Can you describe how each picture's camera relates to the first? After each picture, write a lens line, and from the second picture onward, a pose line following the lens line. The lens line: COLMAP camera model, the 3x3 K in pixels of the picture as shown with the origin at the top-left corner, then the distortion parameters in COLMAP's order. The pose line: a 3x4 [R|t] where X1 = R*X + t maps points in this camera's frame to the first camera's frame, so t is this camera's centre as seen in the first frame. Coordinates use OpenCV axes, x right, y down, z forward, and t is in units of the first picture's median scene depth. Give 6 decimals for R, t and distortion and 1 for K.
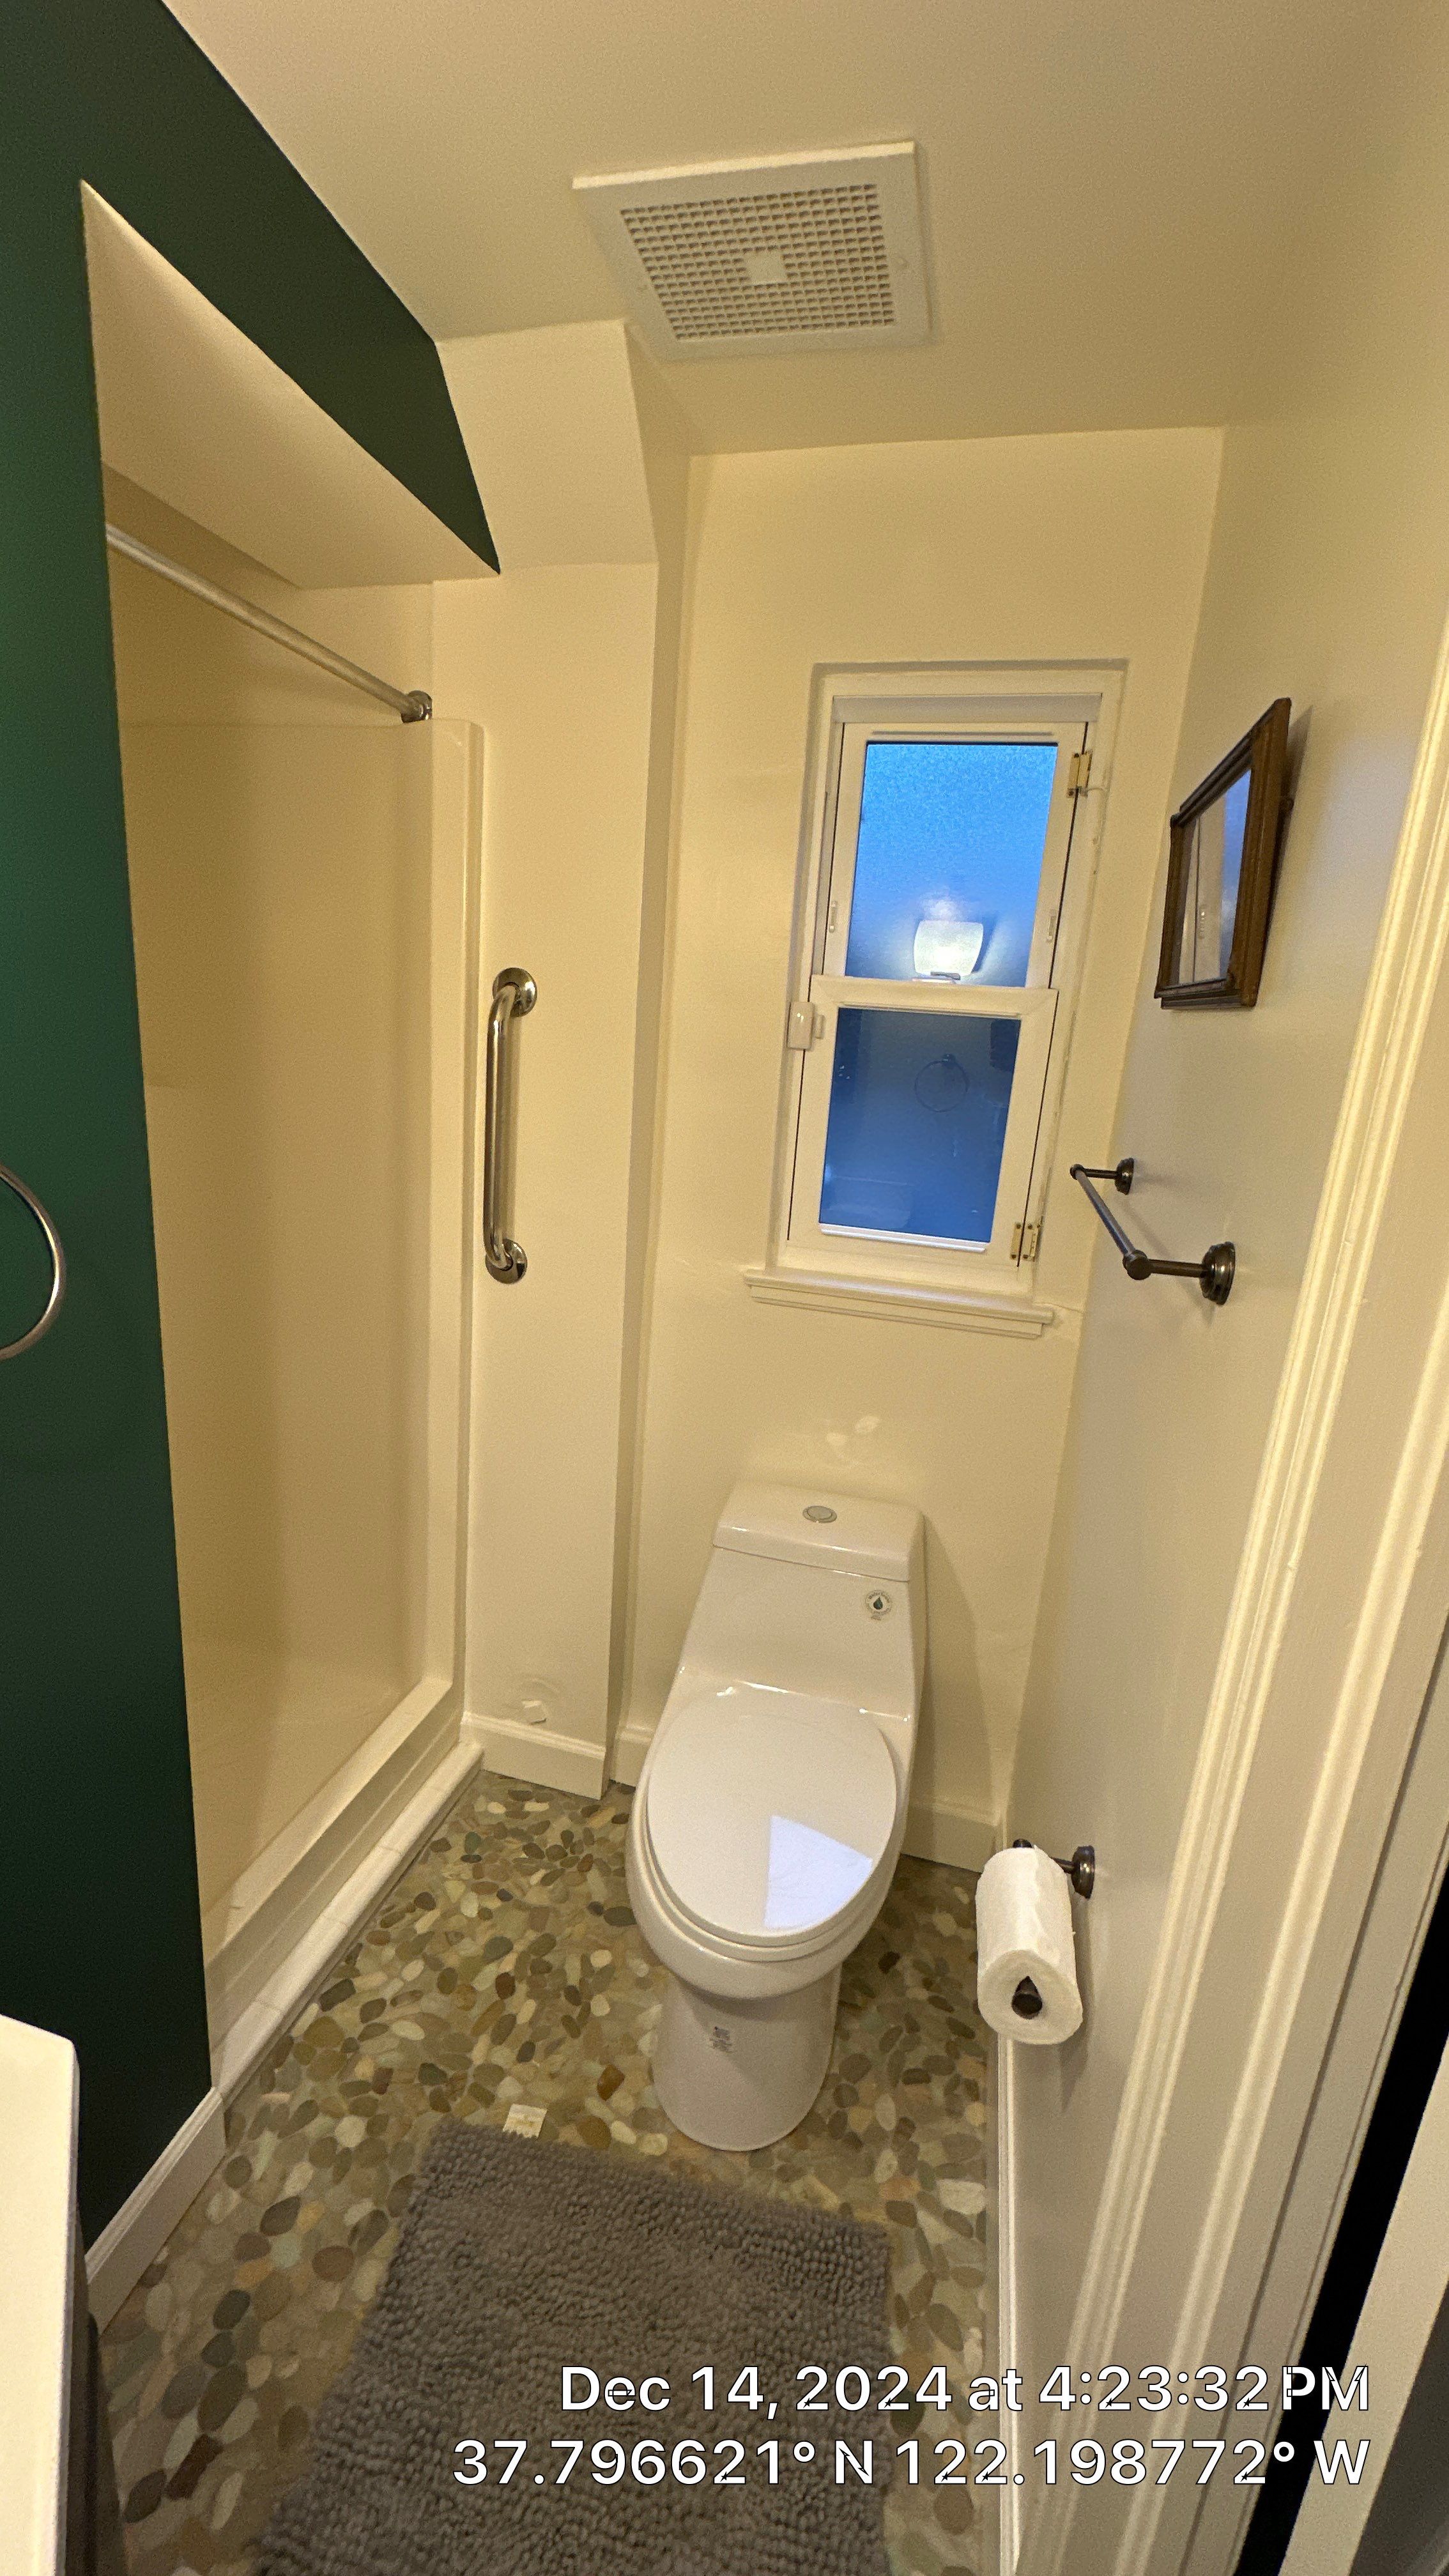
lens RADIAL K [[1019.6, 0, 724.5], [0, 1019.6, 1288.0], [0, 0, 1]] dist [-0.001758, 0.000699]
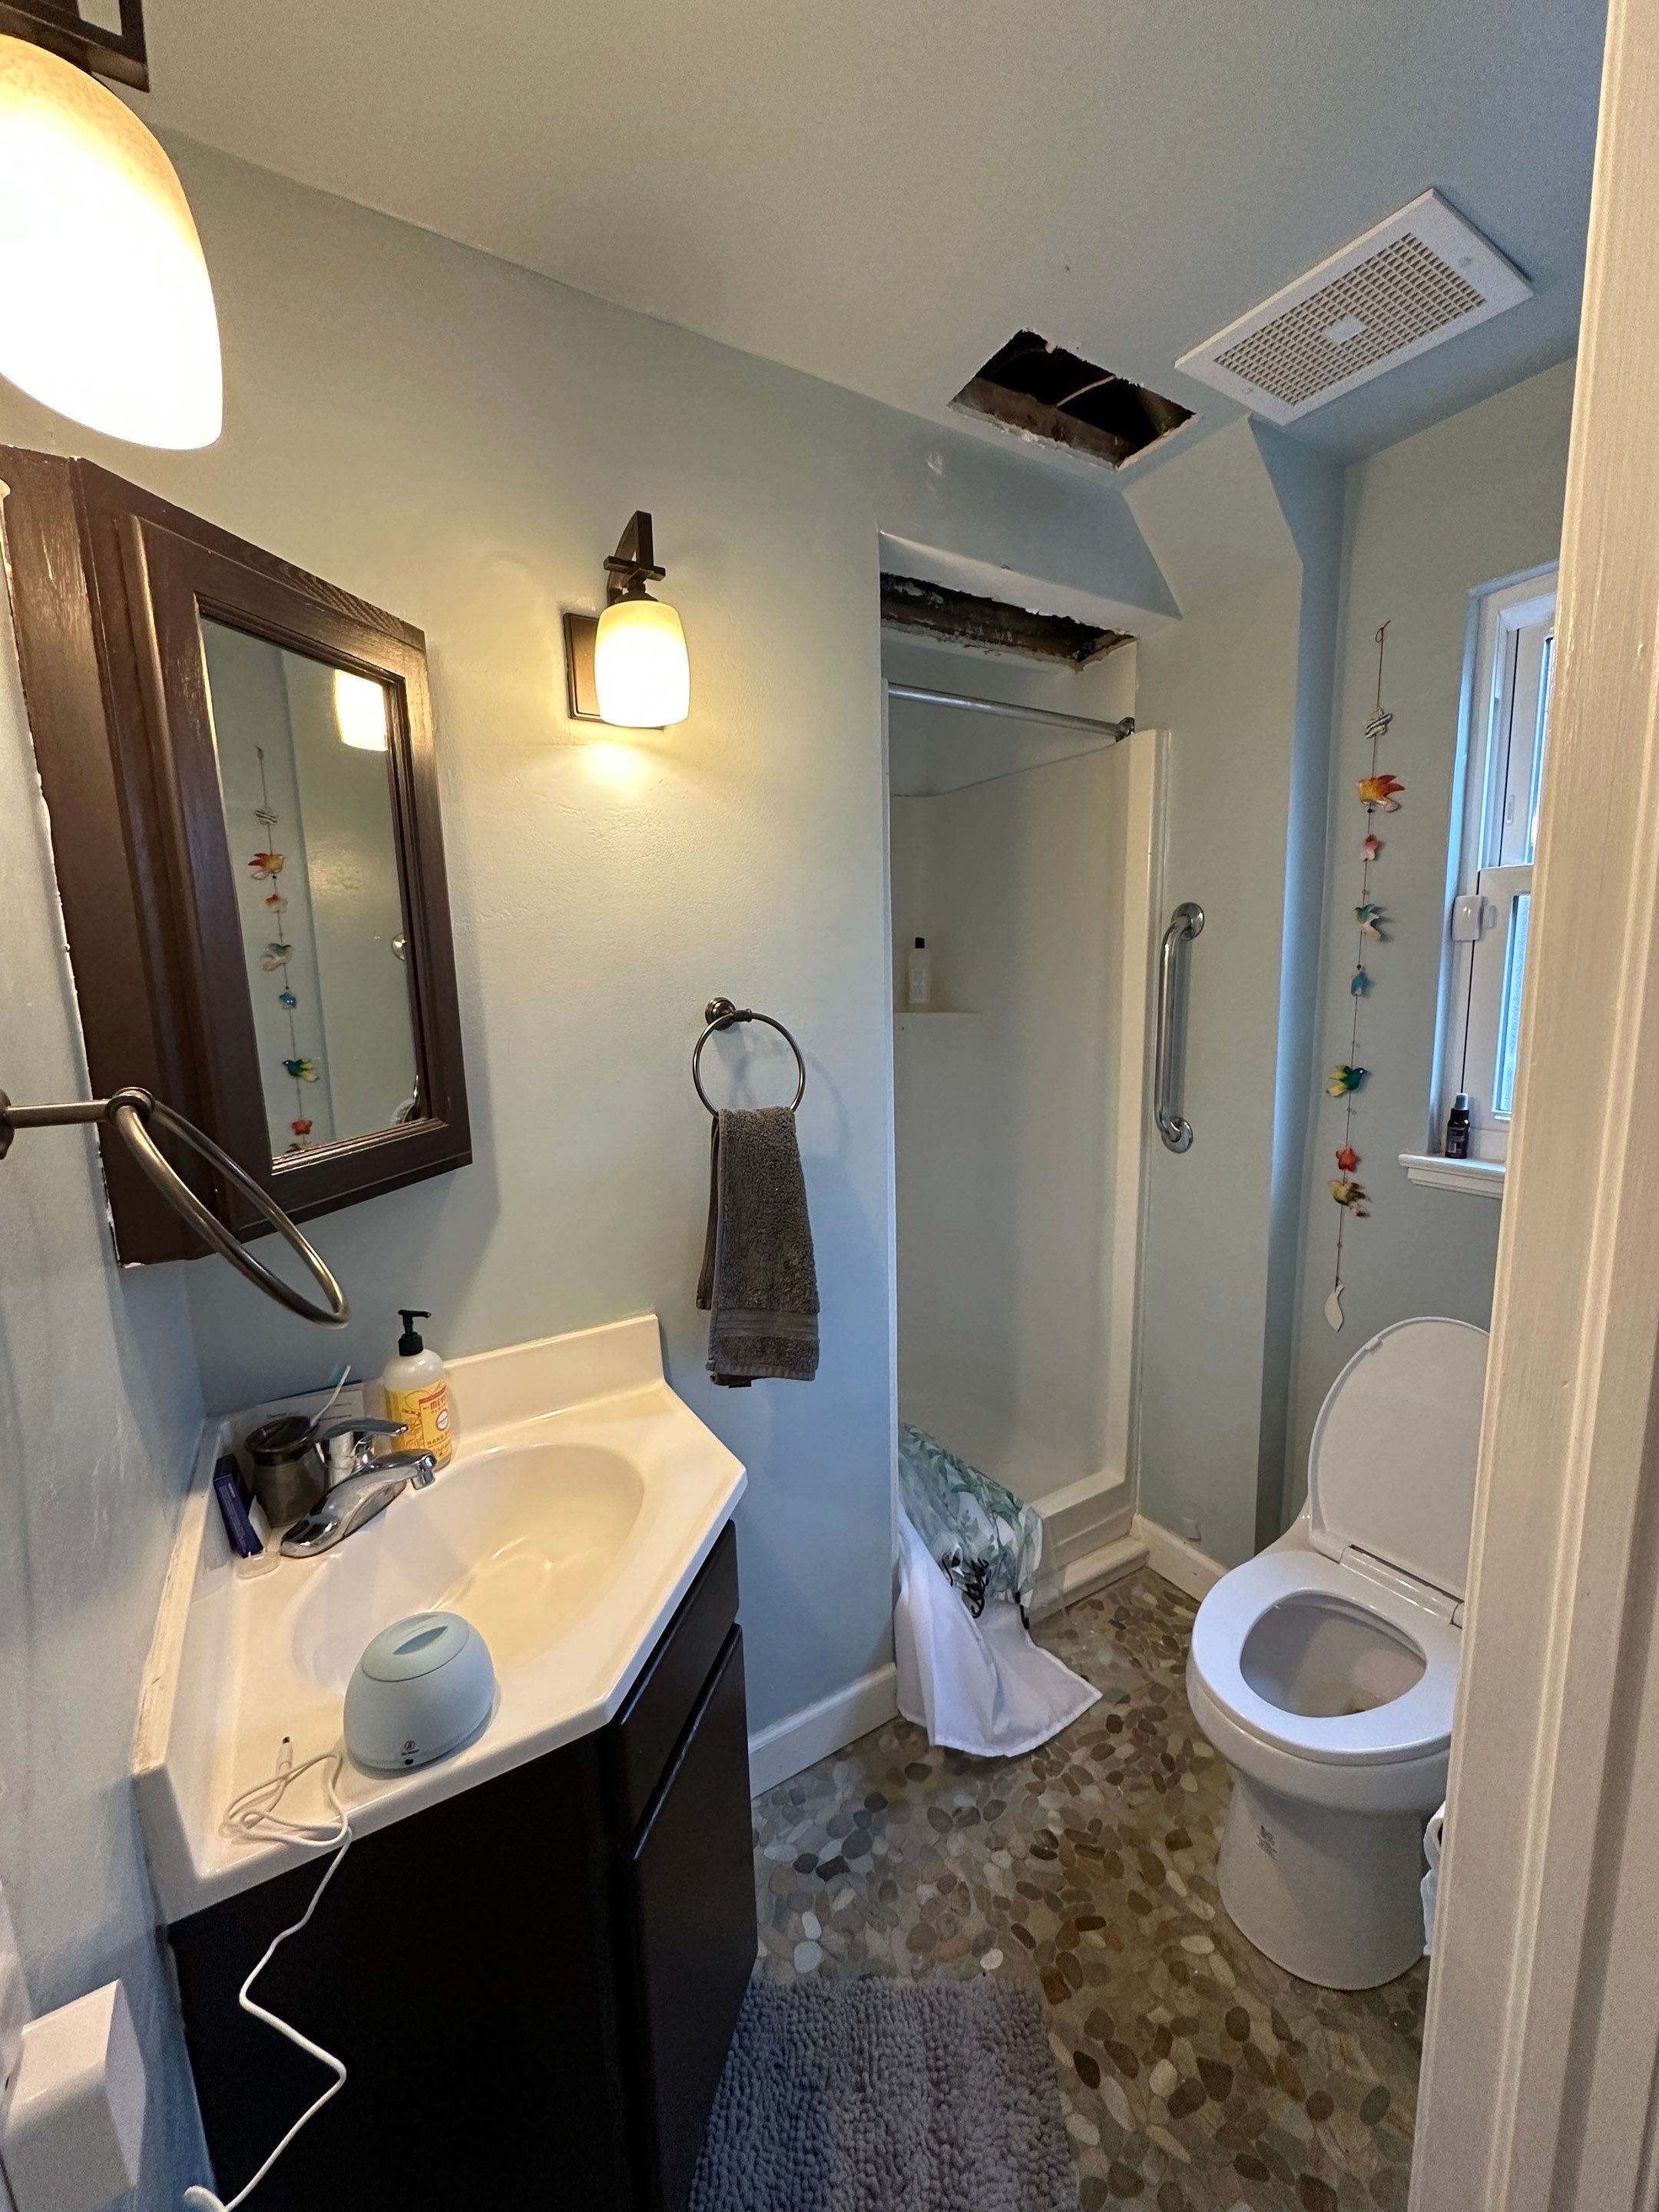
lens RADIAL K [[882.1, 0, 830.2], [0, 882.1, 1106.2], [0, 0, 1]] dist [-0.003212, 0.000467]
pose [[0.718625, 0.020047, -0.695109, 0.263026], [-0.100019, 0.992171, -0.074788, 0.071328], [0.688168, 0.123268, 0.715003, -0.071711]]
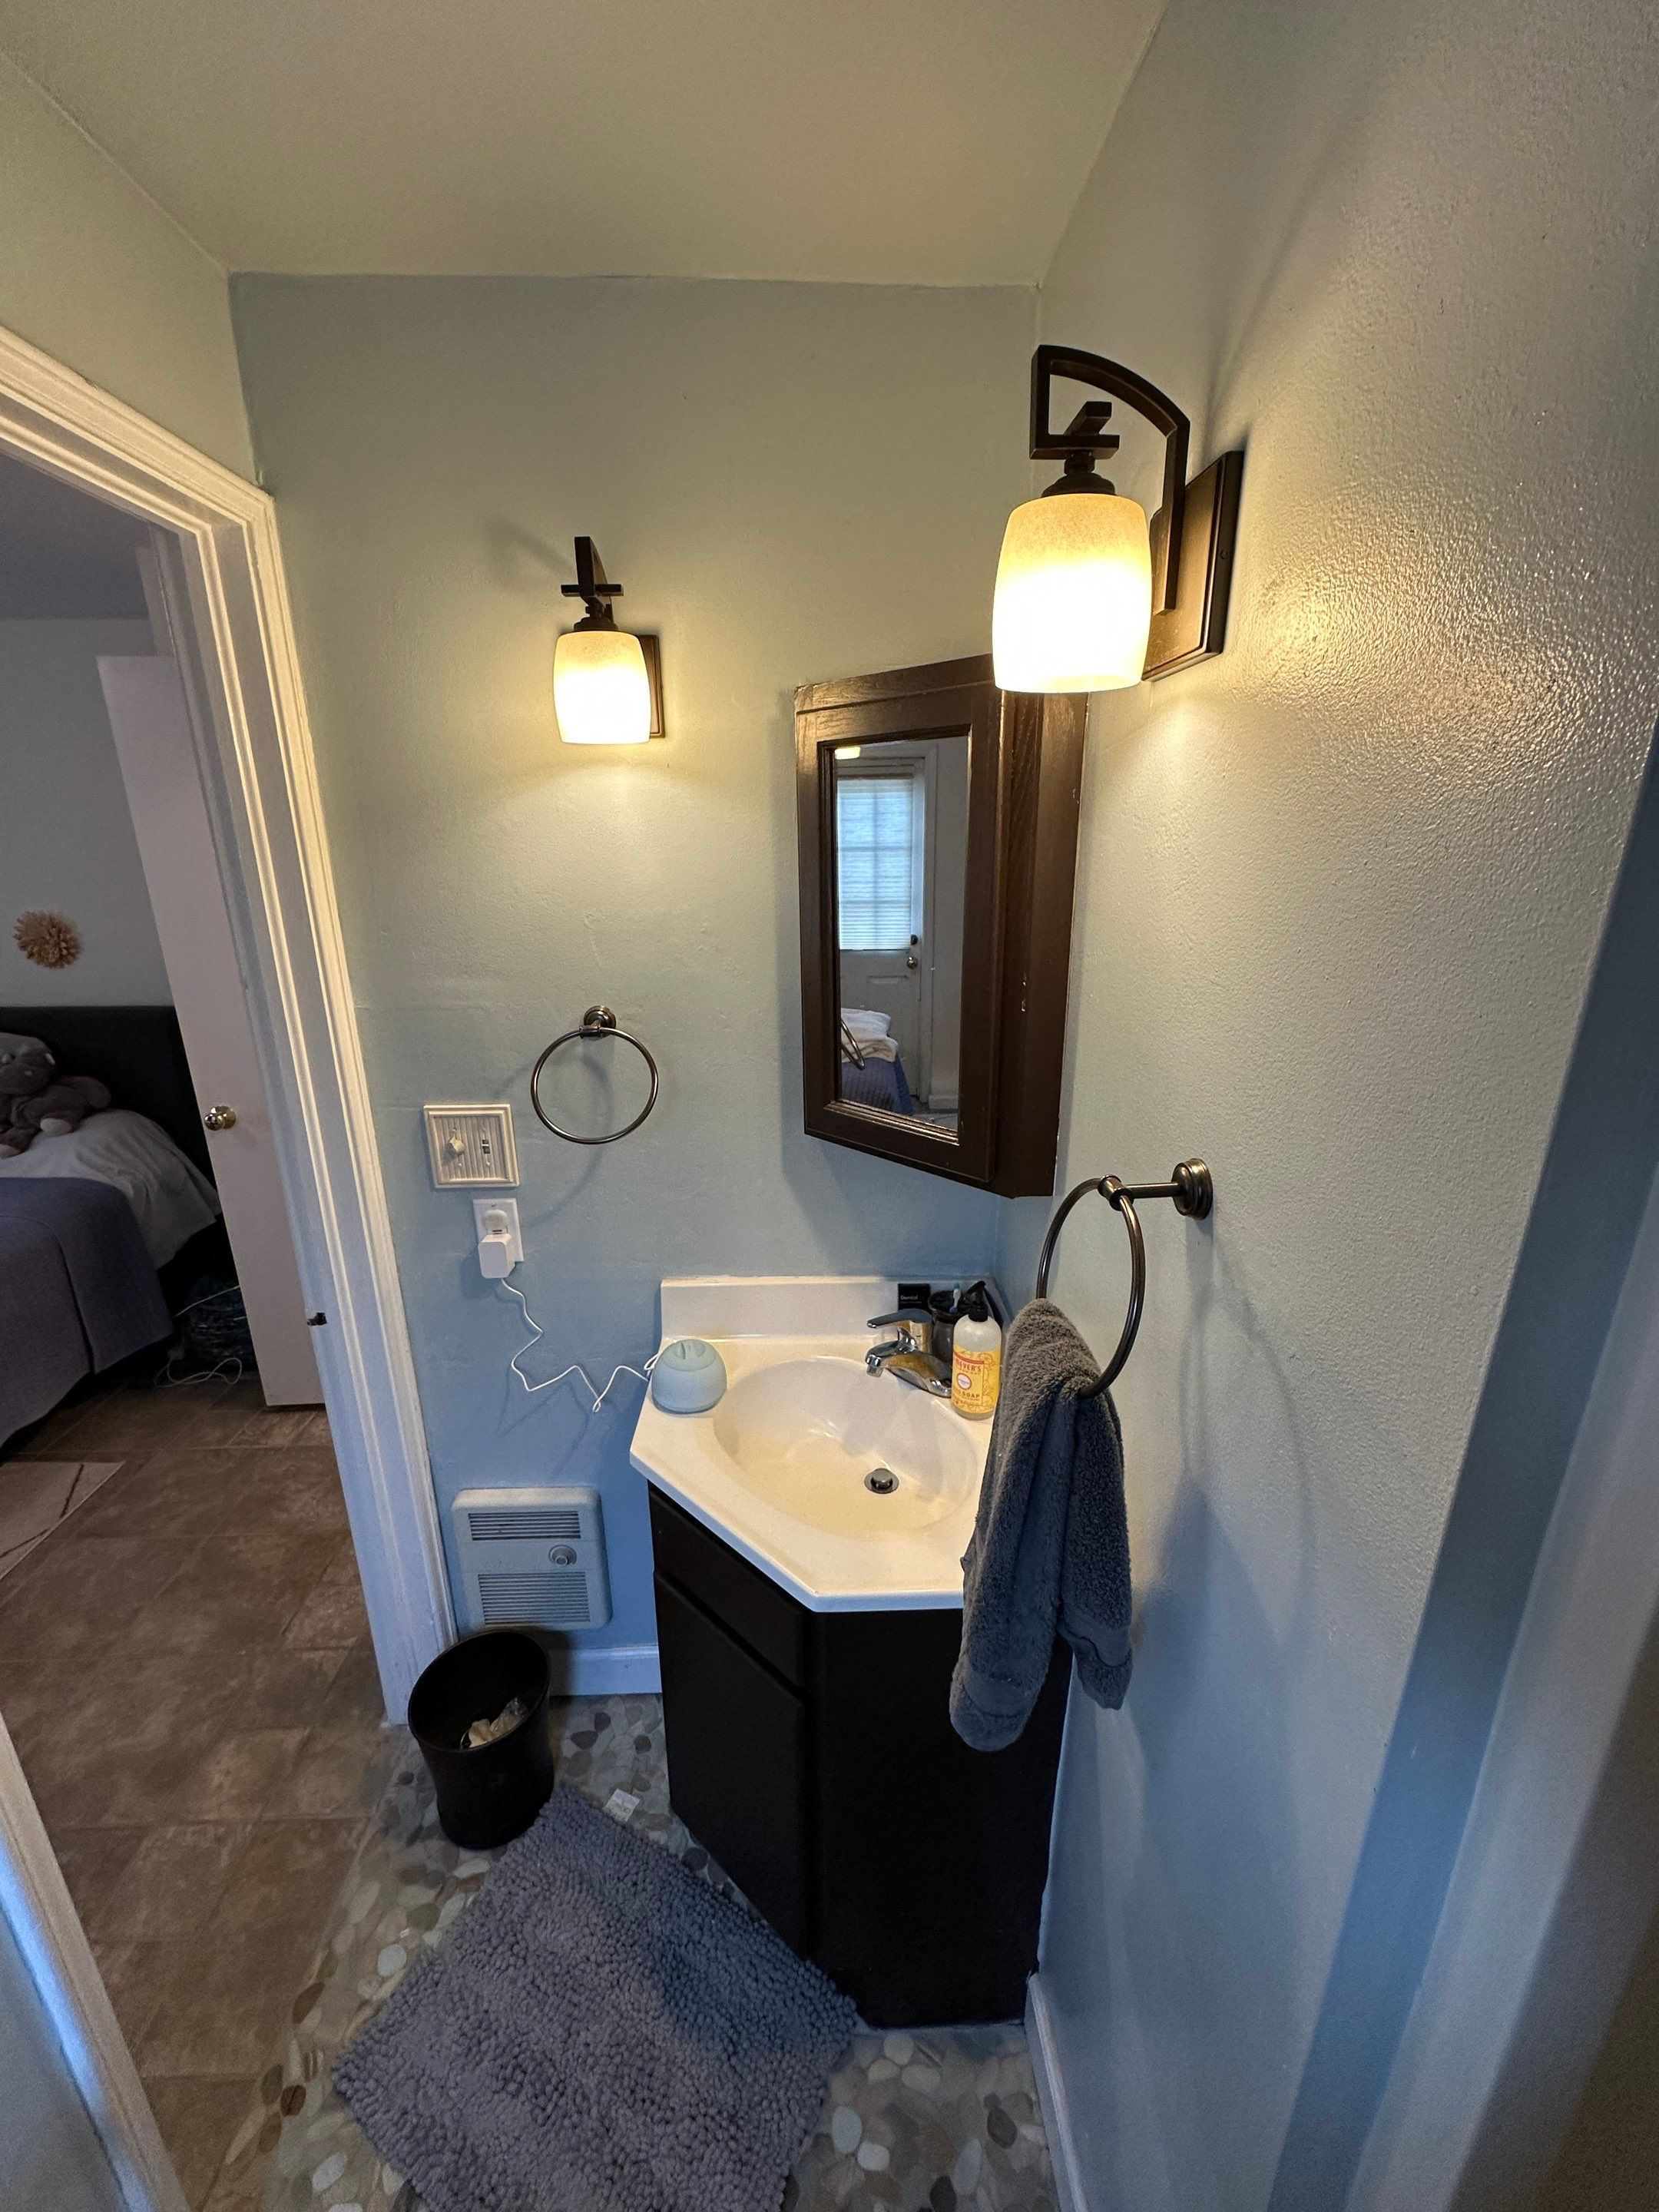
lens RADIAL K [[882.1, 0, 830.2], [0, 882.1, 1106.2], [0, 0, 1]] dist [-0.003212, 0.000467]
pose [[-0.956500, 0.026895, -0.290490, -0.107200], [-0.127967, 0.856155, 0.500623, -0.316903], [0.262169, 0.516019, -0.815470, 0.766517]]
